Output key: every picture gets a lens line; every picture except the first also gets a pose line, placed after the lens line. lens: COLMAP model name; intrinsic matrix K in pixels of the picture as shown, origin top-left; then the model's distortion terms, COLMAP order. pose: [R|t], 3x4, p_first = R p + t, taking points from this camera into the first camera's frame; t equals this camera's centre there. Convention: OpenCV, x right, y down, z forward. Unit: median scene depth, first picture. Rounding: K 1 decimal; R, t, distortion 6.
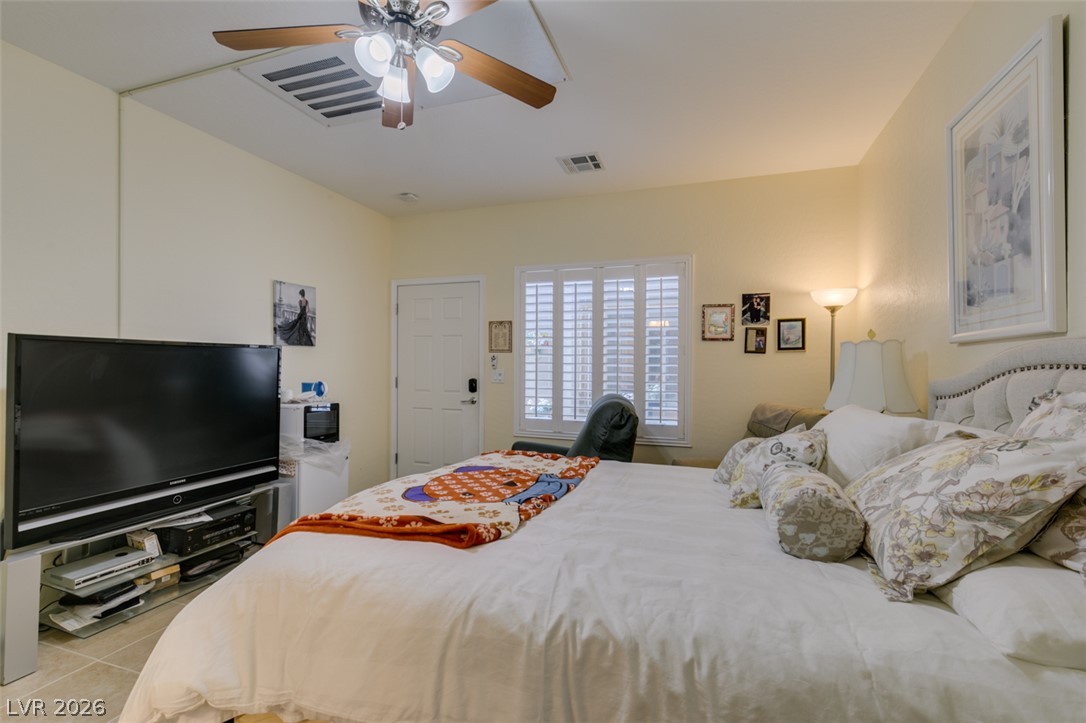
lens RADIAL K [[485.5, 0, 536.3], [0, 485.5, 358.2], [0, 0, 1]] dist [0.000596, -0.000357]
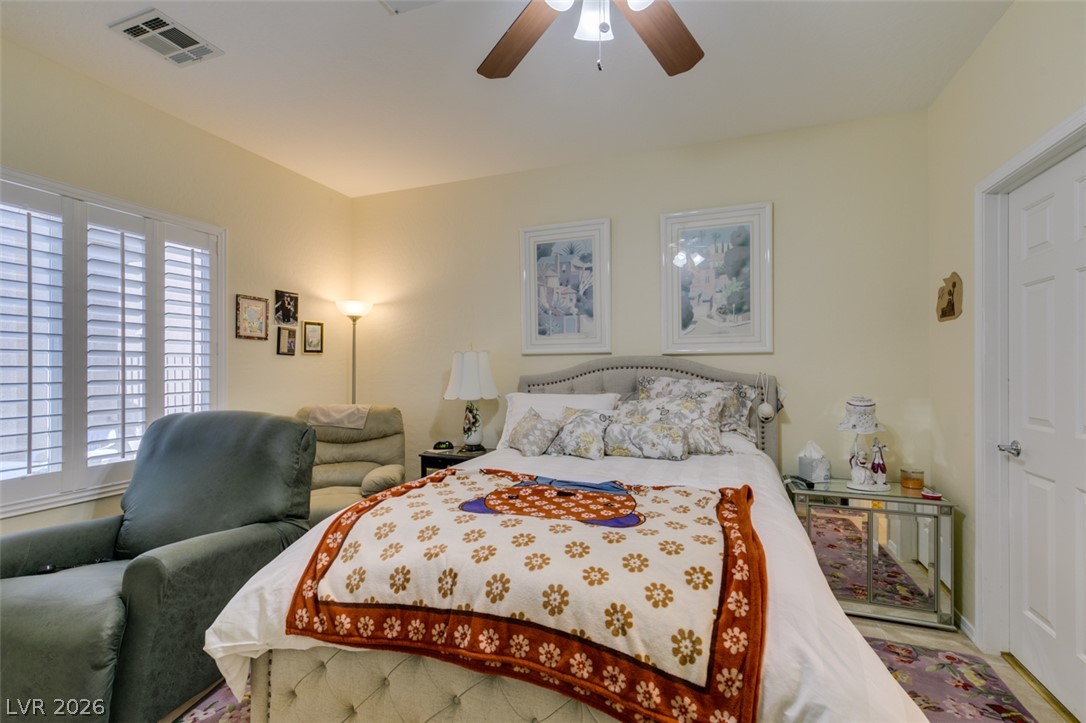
lens RADIAL K [[485.5, 0, 538.2], [0, 485.5, 363.1], [0, 0, 1]] dist [0.000596, -0.000357]
pose [[0.010198, 0.002688, 0.999944, -0.489000], [-0.011114, 0.999935, -0.002575, 0.002467], [-0.999886, -0.011087, 0.010227, 0.504481]]
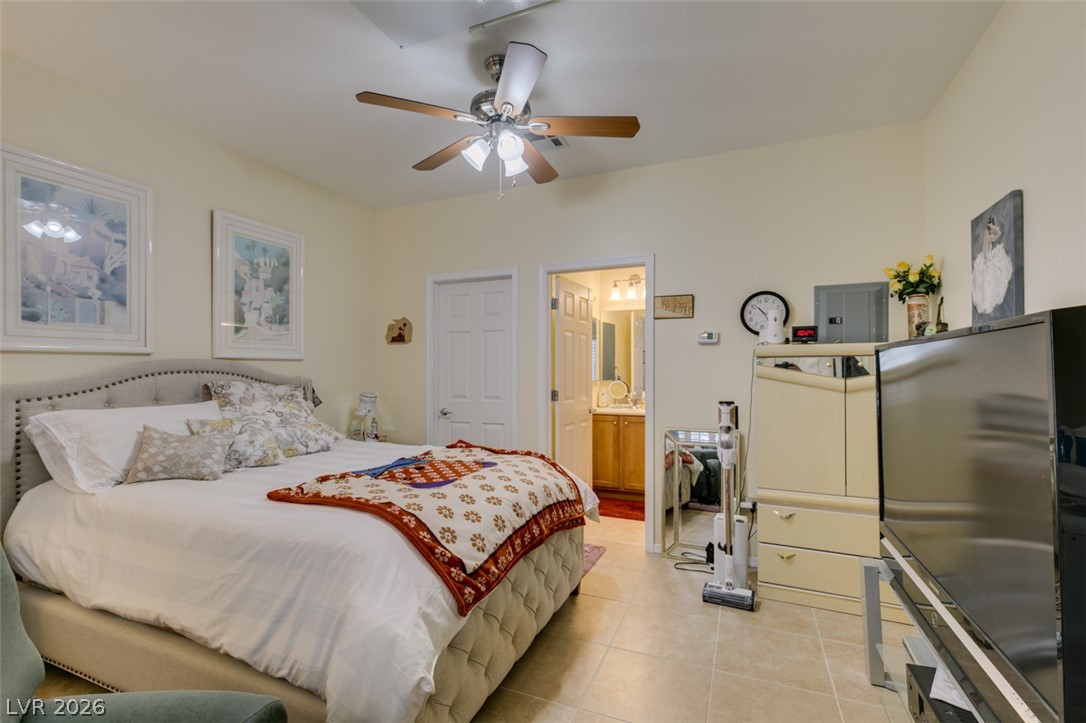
lens RADIAL K [[485.5, 0, 544.7], [0, 485.5, 365.4], [0, 0, 1]] dist [0.000596, -0.000357]
pose [[-0.998796, -0.006494, 0.048632, -0.216485], [-0.007670, 0.999682, -0.024035, 0.009891], [-0.048461, -0.024379, -0.998528, 1.079042]]
